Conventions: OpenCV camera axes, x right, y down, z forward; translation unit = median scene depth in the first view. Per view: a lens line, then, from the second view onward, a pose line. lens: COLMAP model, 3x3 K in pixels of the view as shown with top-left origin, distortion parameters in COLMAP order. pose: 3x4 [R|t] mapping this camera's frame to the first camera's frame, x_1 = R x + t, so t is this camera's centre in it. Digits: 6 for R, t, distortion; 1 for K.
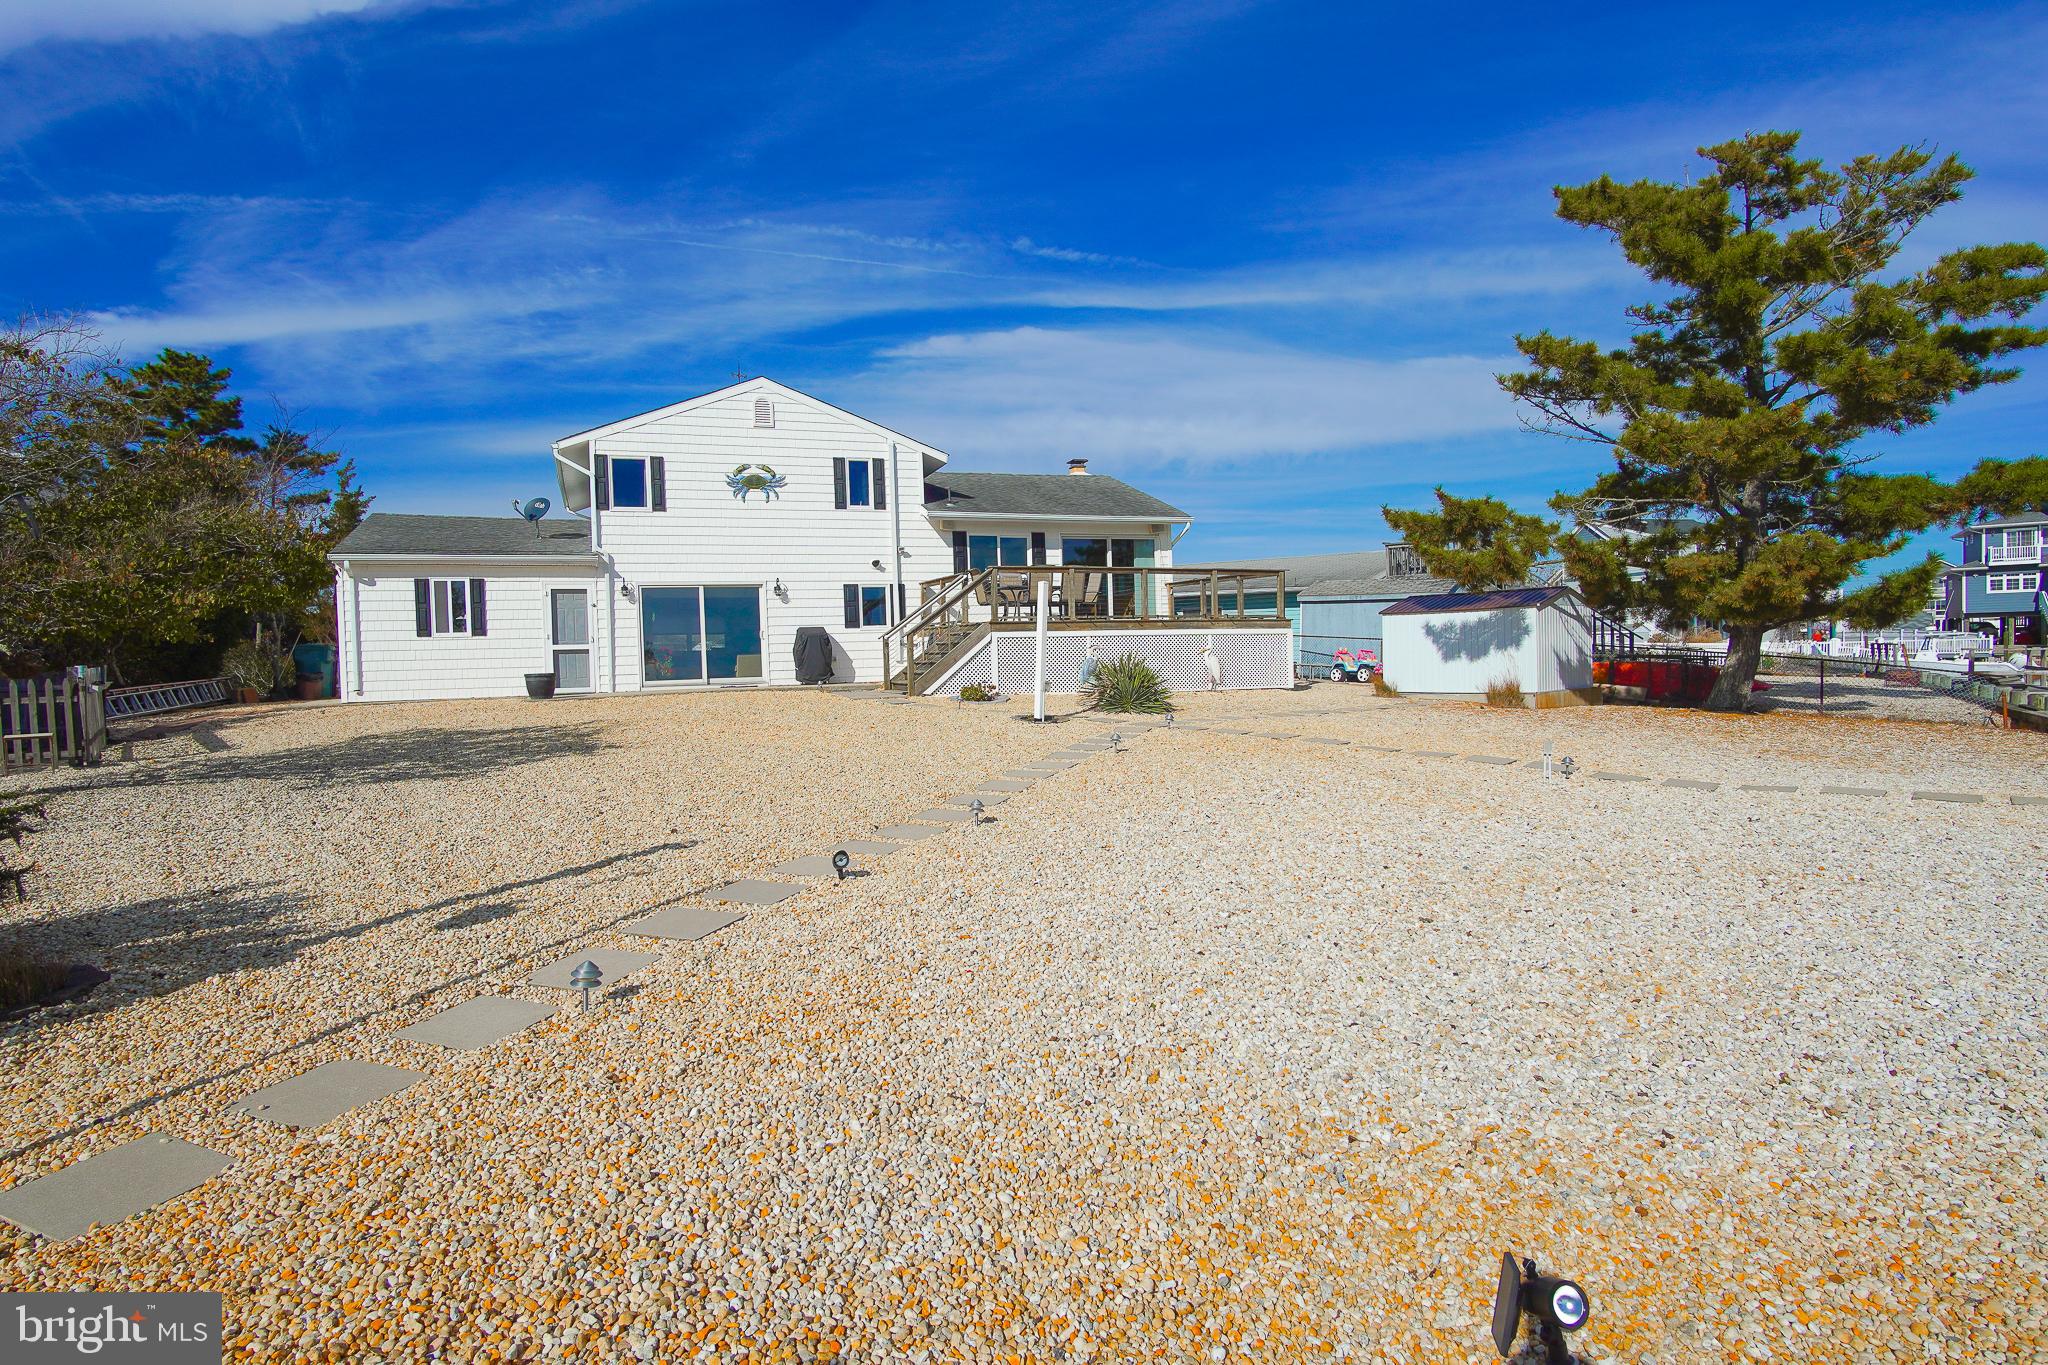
lens RADIAL K [[1120.9, 0, 1000.1], [0, 1120.9, 690.7], [0, 0, 1]] dist [-0.014952, 0.007975]
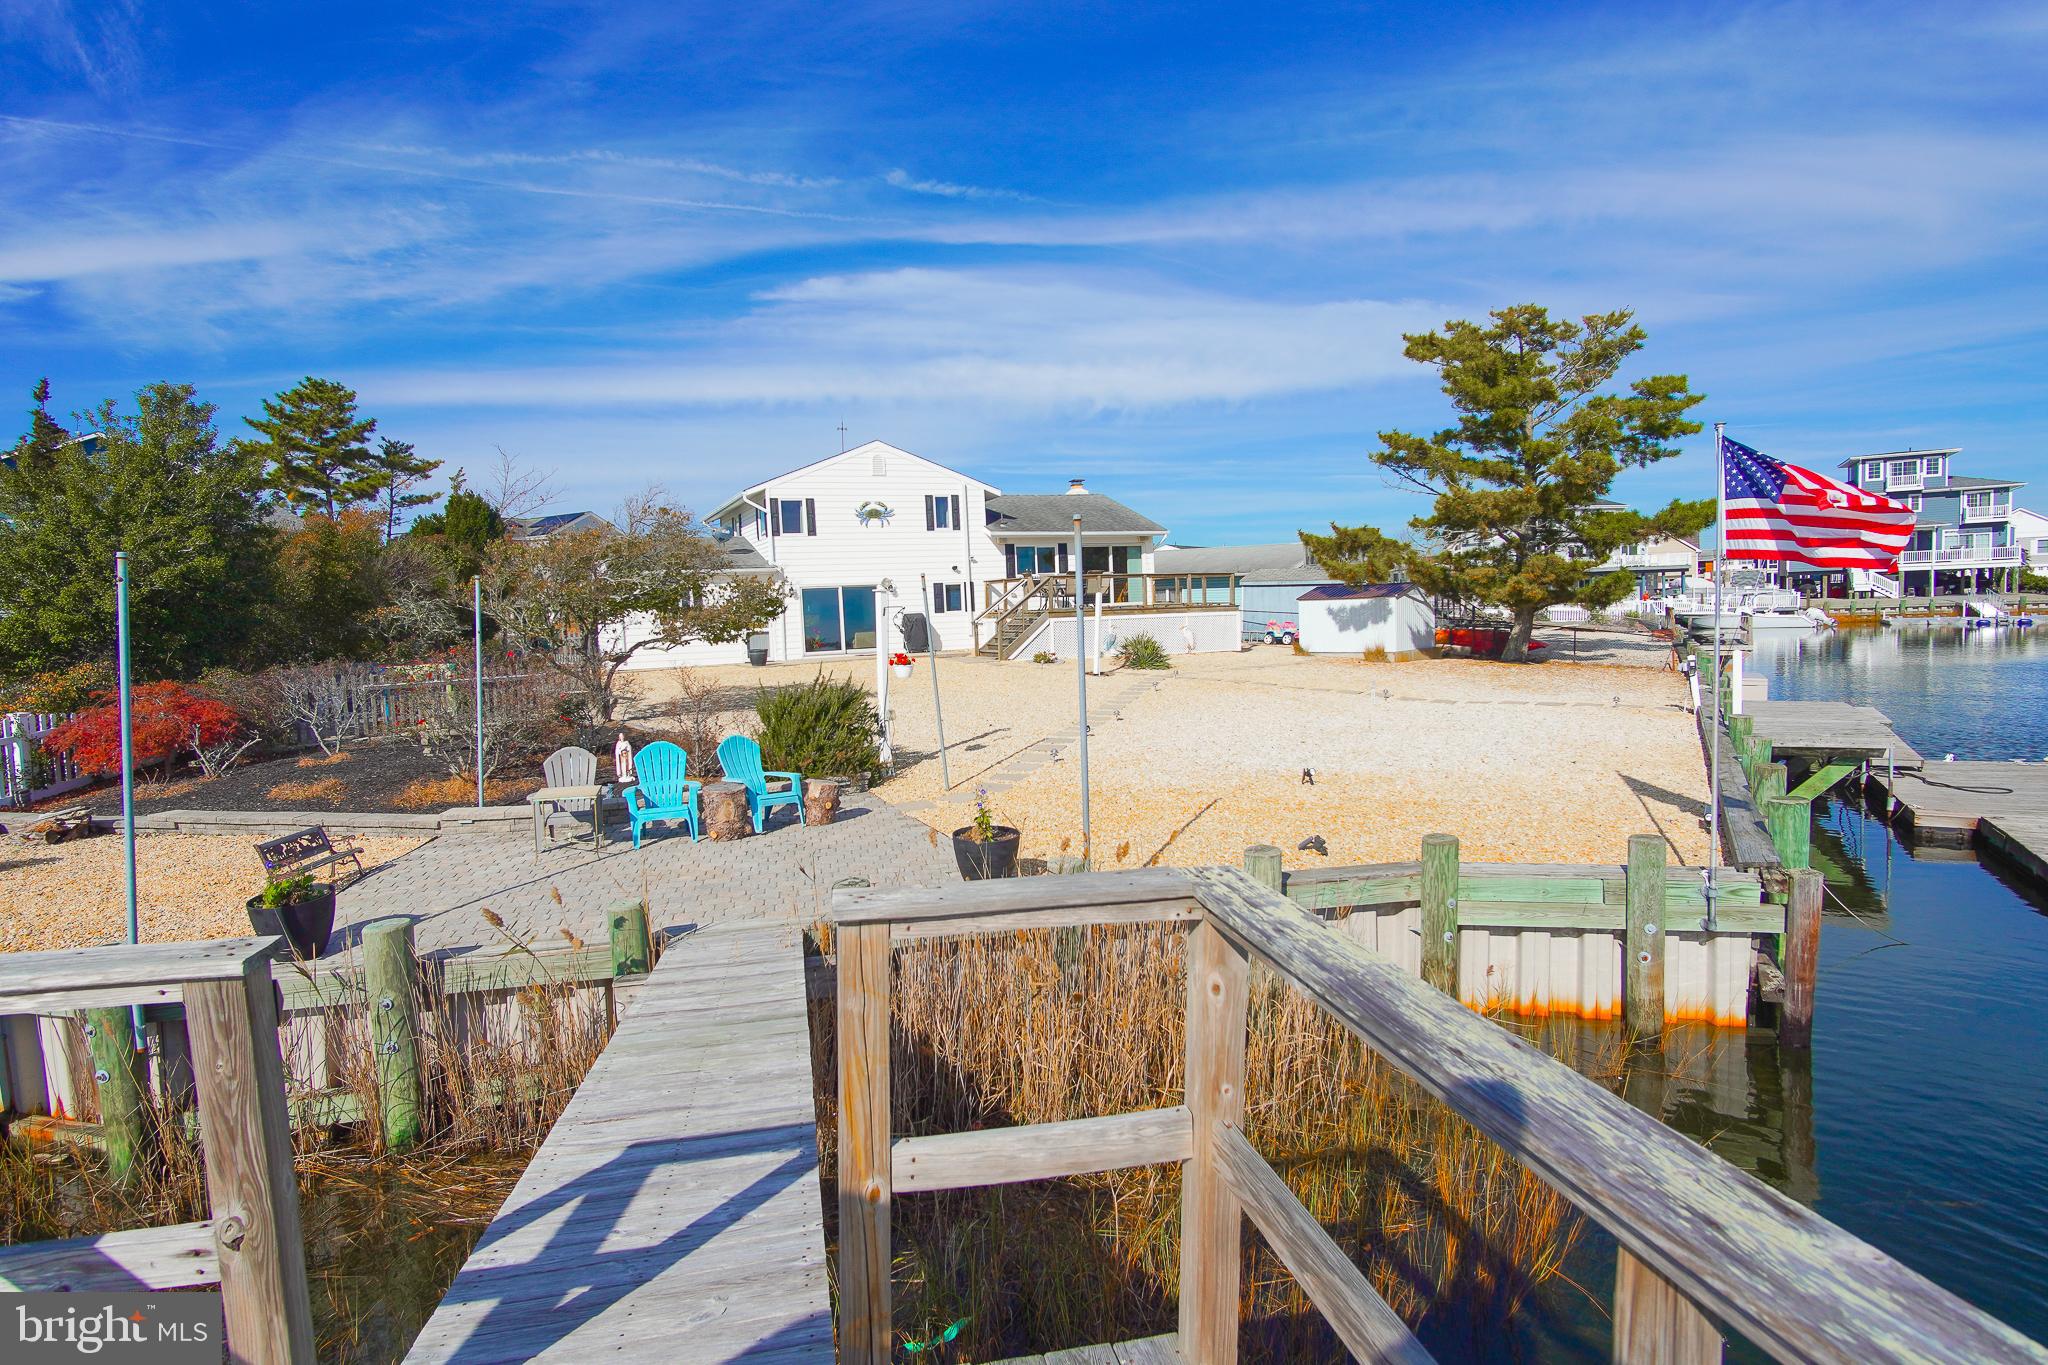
lens RADIAL K [[1120.9, 0, 1002.3], [0, 1120.9, 690.4], [0, 0, 1]] dist [-0.014952, 0.007975]
pose [[0.998048, -0.016658, 0.060190, -0.151264], [0.014206, 0.999061, 0.040934, -0.015327], [-0.060815, -0.039999, 0.997347, -0.489260]]
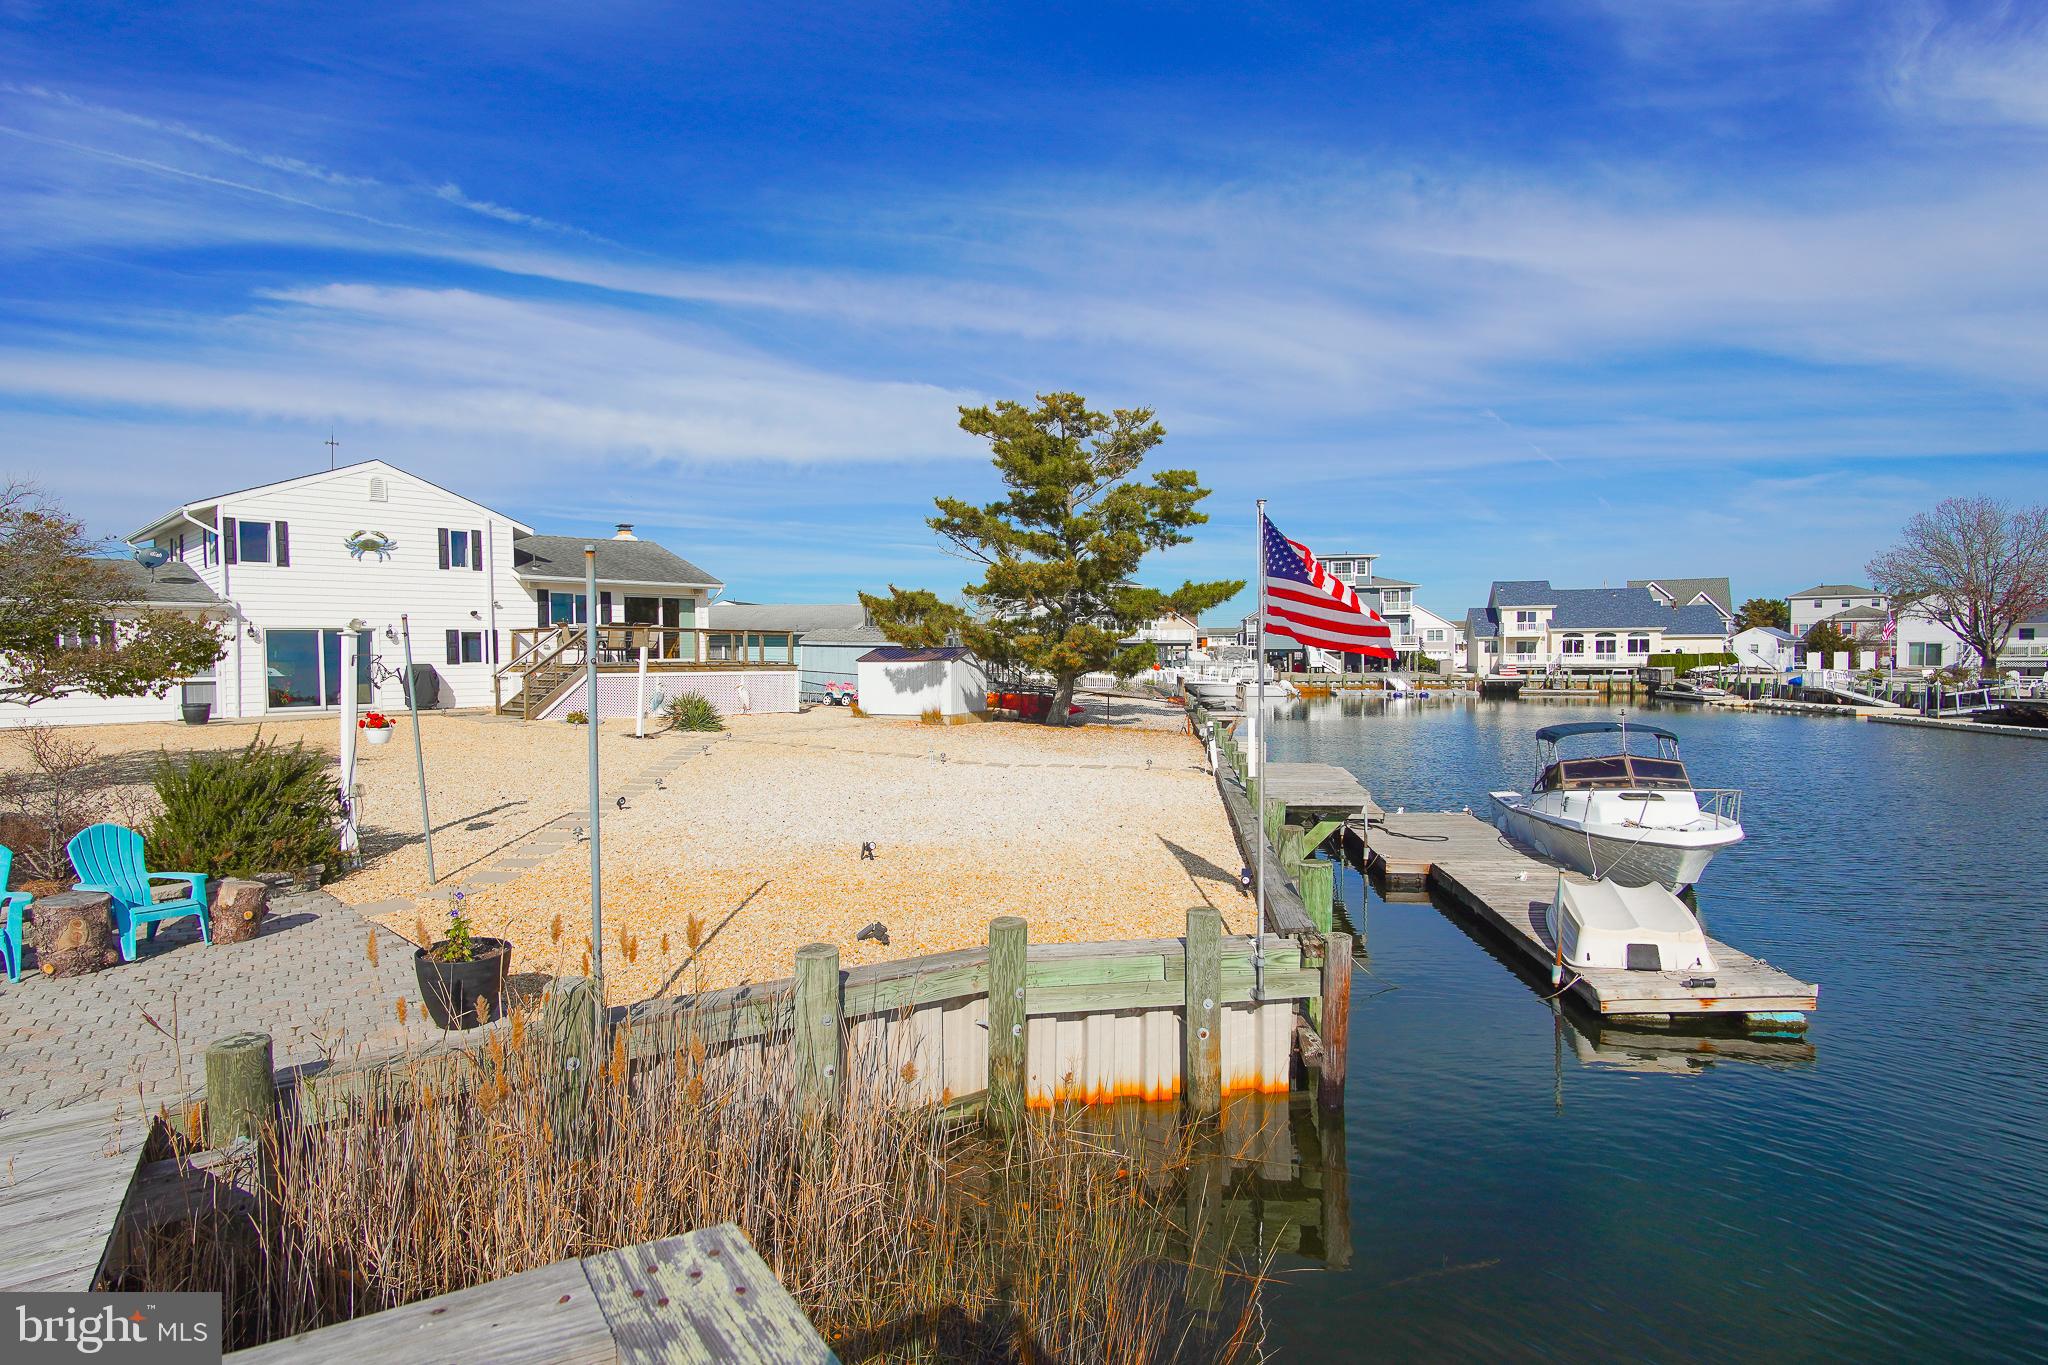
lens RADIAL K [[1120.9, 0, 1015.0], [0, 1120.9, 690.1], [0, 0, 1]] dist [-0.014952, 0.007975]
pose [[0.896166, 0.004784, 0.443692, -0.133233], [-0.000623, 0.999954, -0.009523, -0.016950], [-0.443718, 0.008258, 0.896129, -0.432211]]
